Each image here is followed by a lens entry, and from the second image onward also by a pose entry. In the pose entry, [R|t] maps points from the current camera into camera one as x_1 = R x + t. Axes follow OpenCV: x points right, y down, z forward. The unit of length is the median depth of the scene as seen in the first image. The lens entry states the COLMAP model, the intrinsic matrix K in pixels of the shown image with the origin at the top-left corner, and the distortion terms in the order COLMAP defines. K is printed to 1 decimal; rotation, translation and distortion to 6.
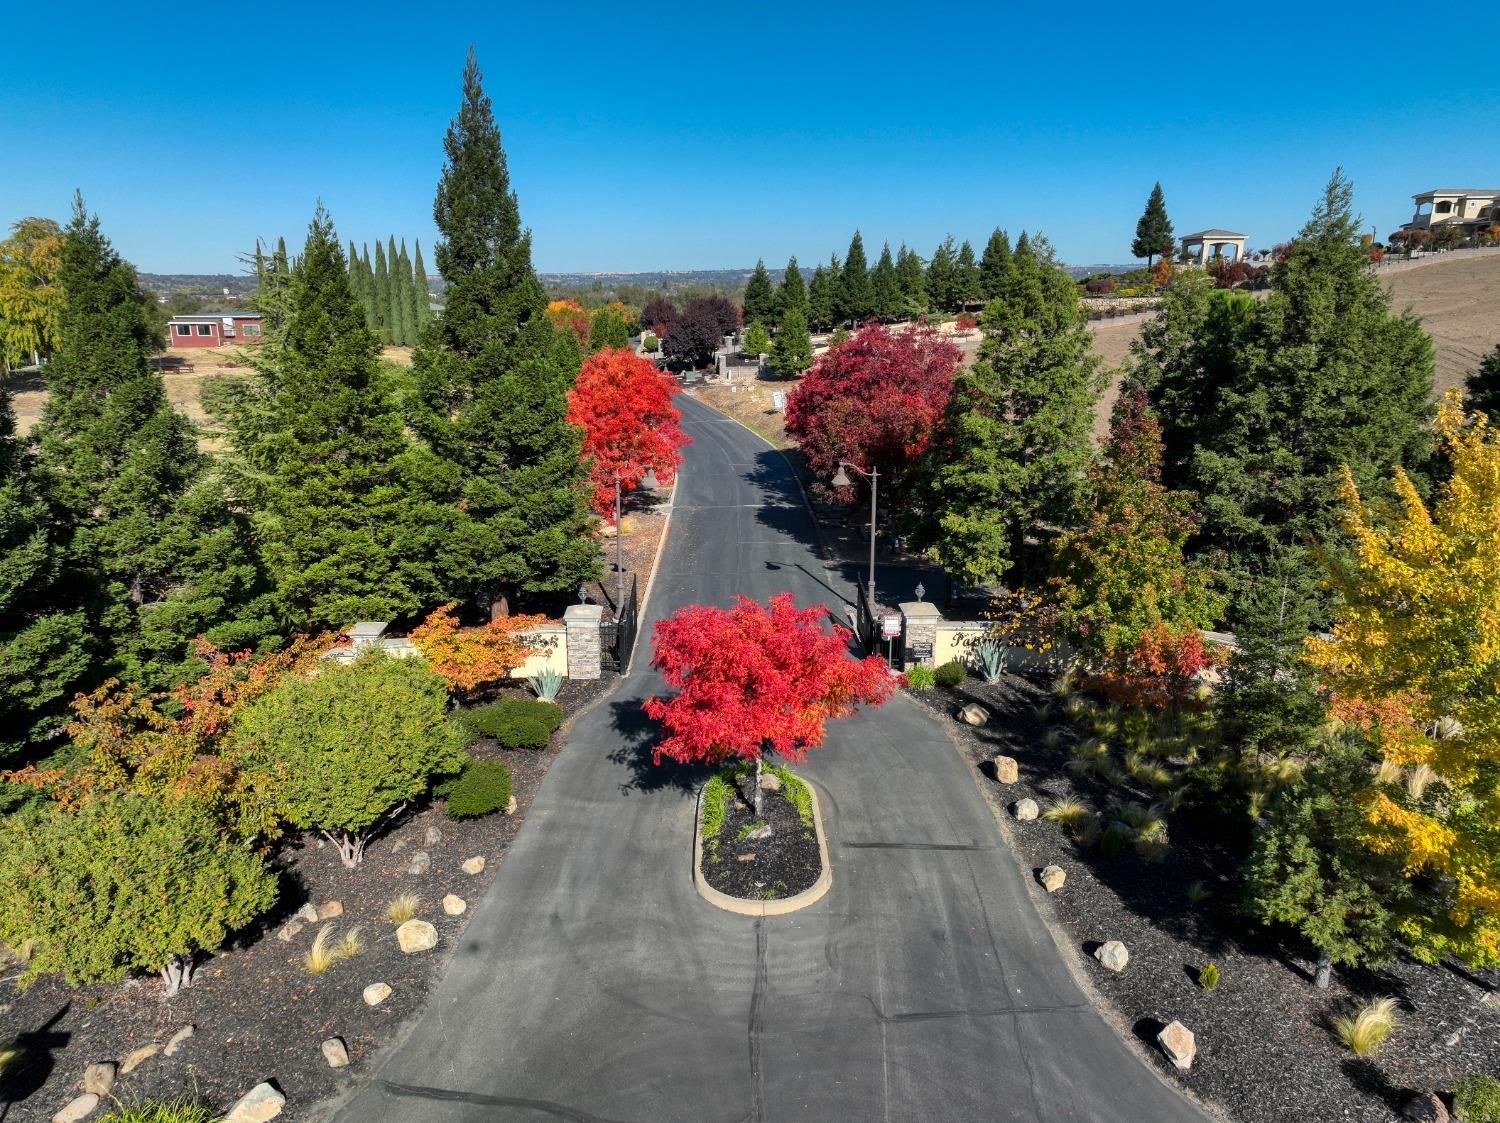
lens RADIAL K [[1057.6, 0, 745.8], [0, 1057.6, 566.9], [0, 0, 1]] dist [-0.003366, 0.021191]
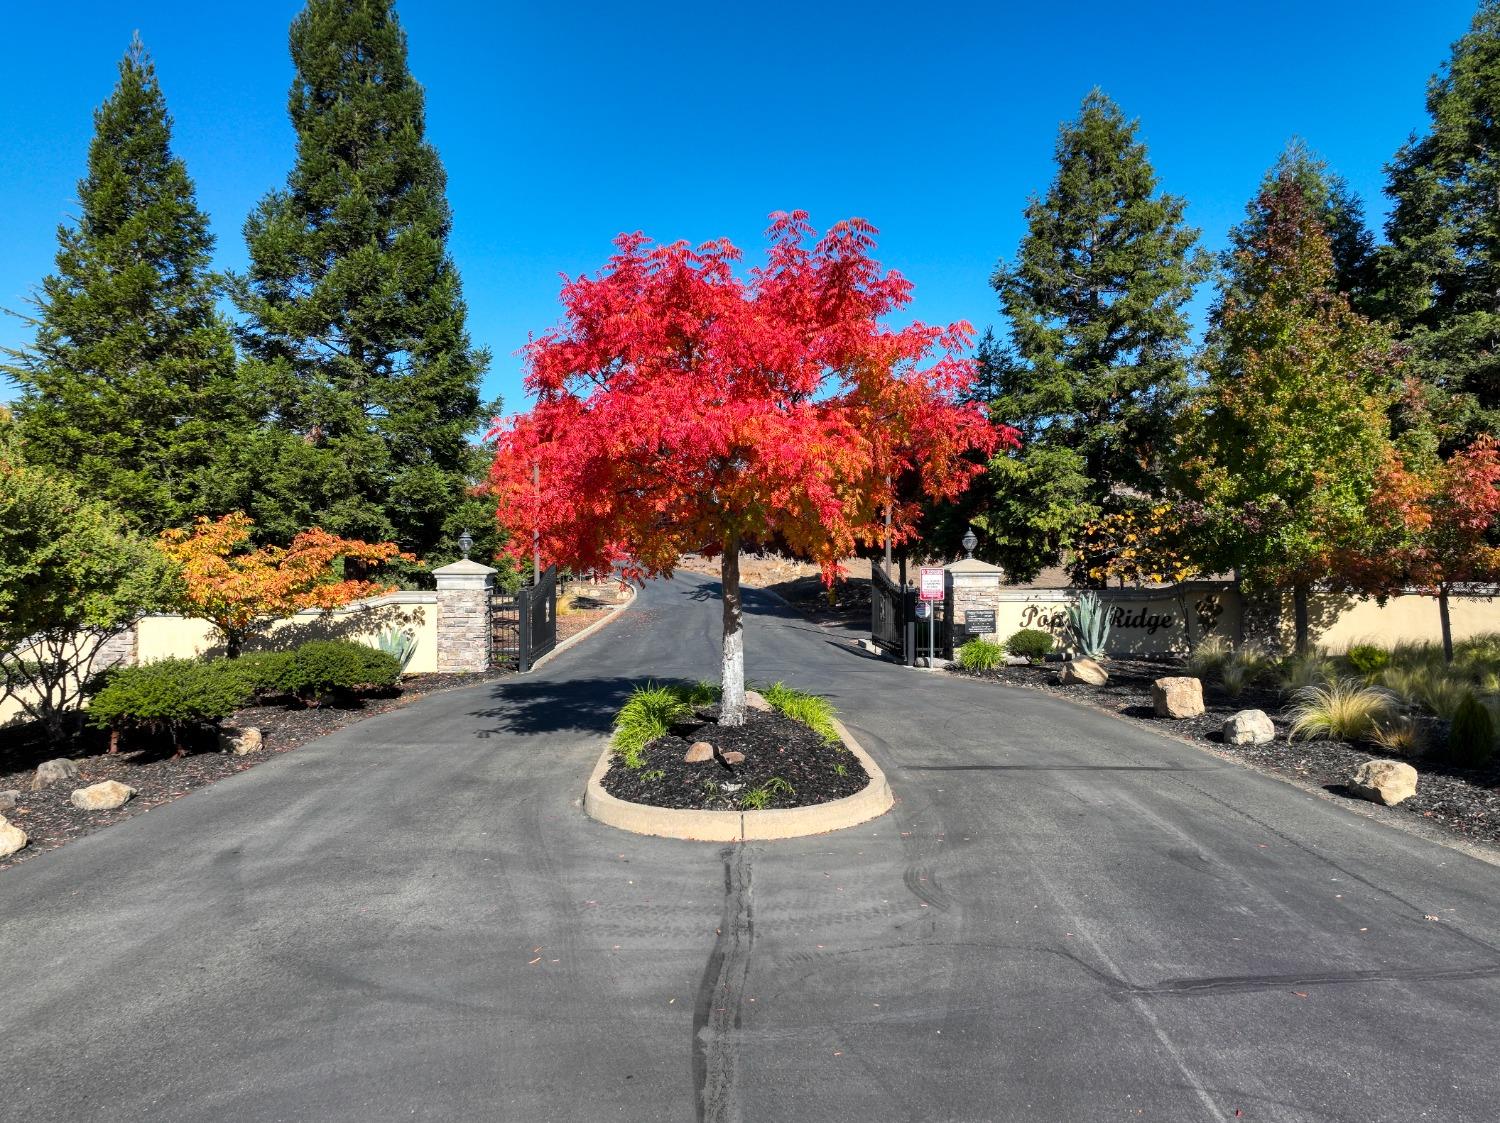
lens RADIAL K [[1057.6, 0, 745.8], [0, 1057.6, 566.9], [0, 0, 1]] dist [-0.003366, 0.021191]
pose [[0.999707, -0.004086, 0.023875, 0.006248], [0.009737, 0.970314, -0.241651, 0.226686], [-0.022178, 0.241812, 0.970070, 0.399869]]
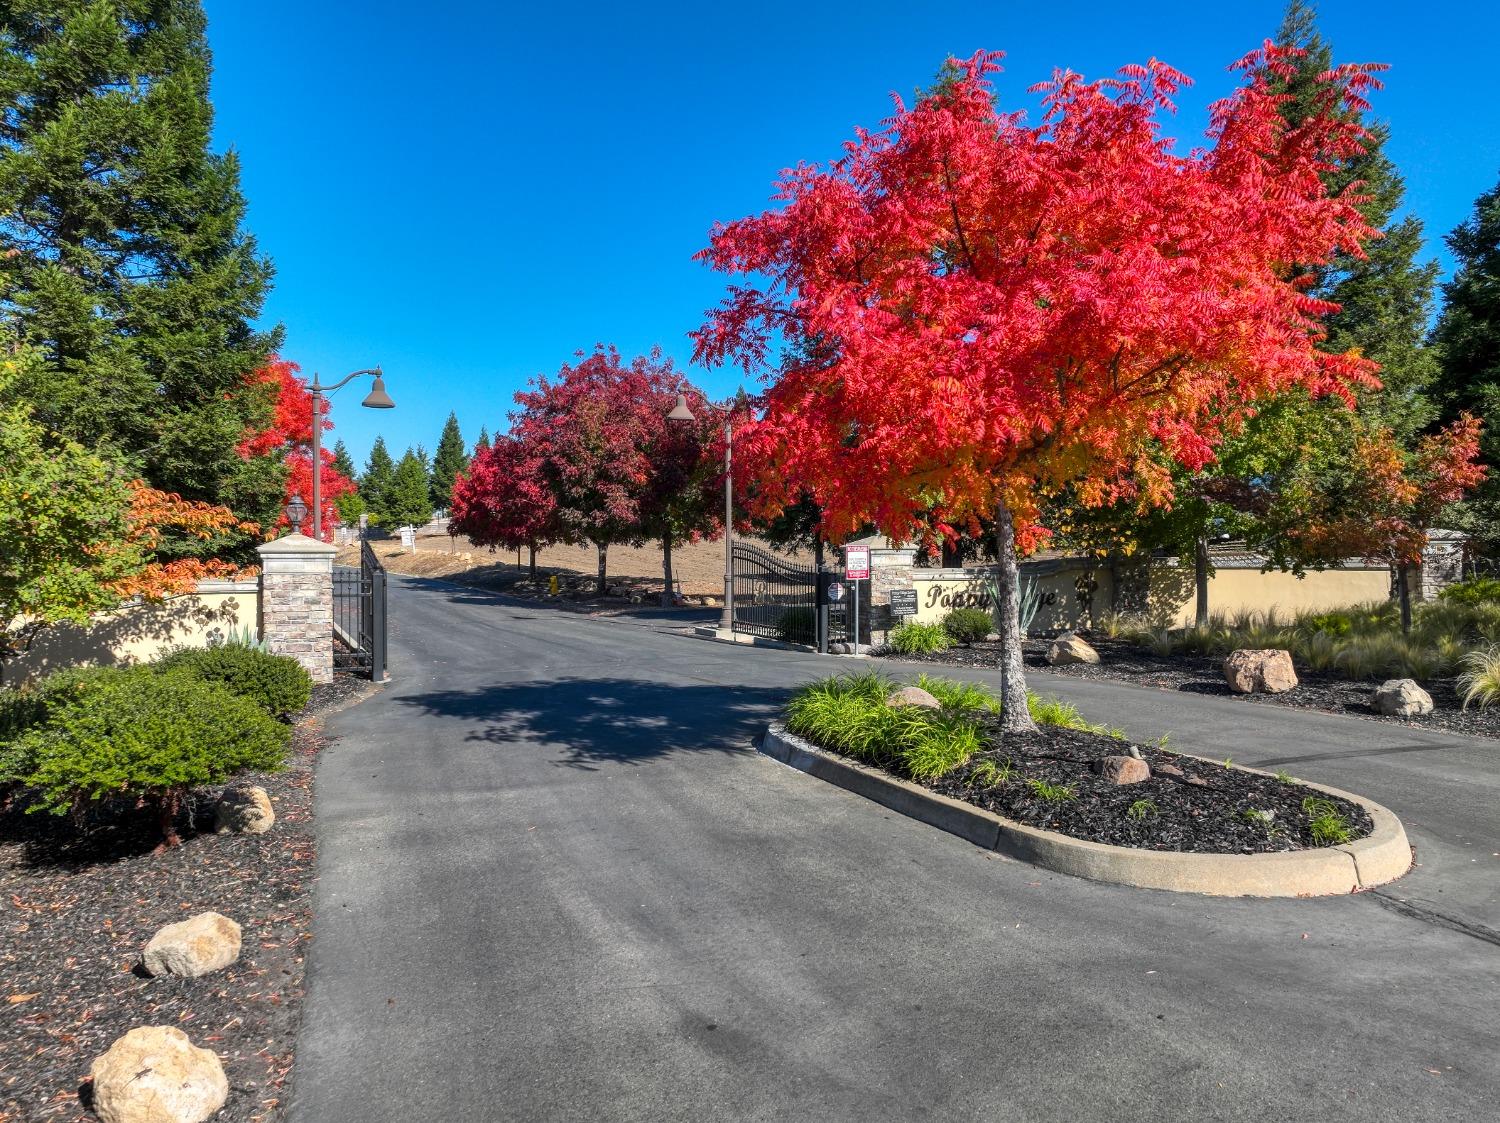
lens RADIAL K [[1057.6, 0, 745.8], [0, 1057.6, 566.9], [0, 0, 1]] dist [-0.003366, 0.021191]
pose [[0.914969, -0.011791, 0.403352, -0.181146], [0.106049, 0.971463, -0.212162, 0.199411], [-0.389340, 0.236897, 0.890109, 0.544459]]
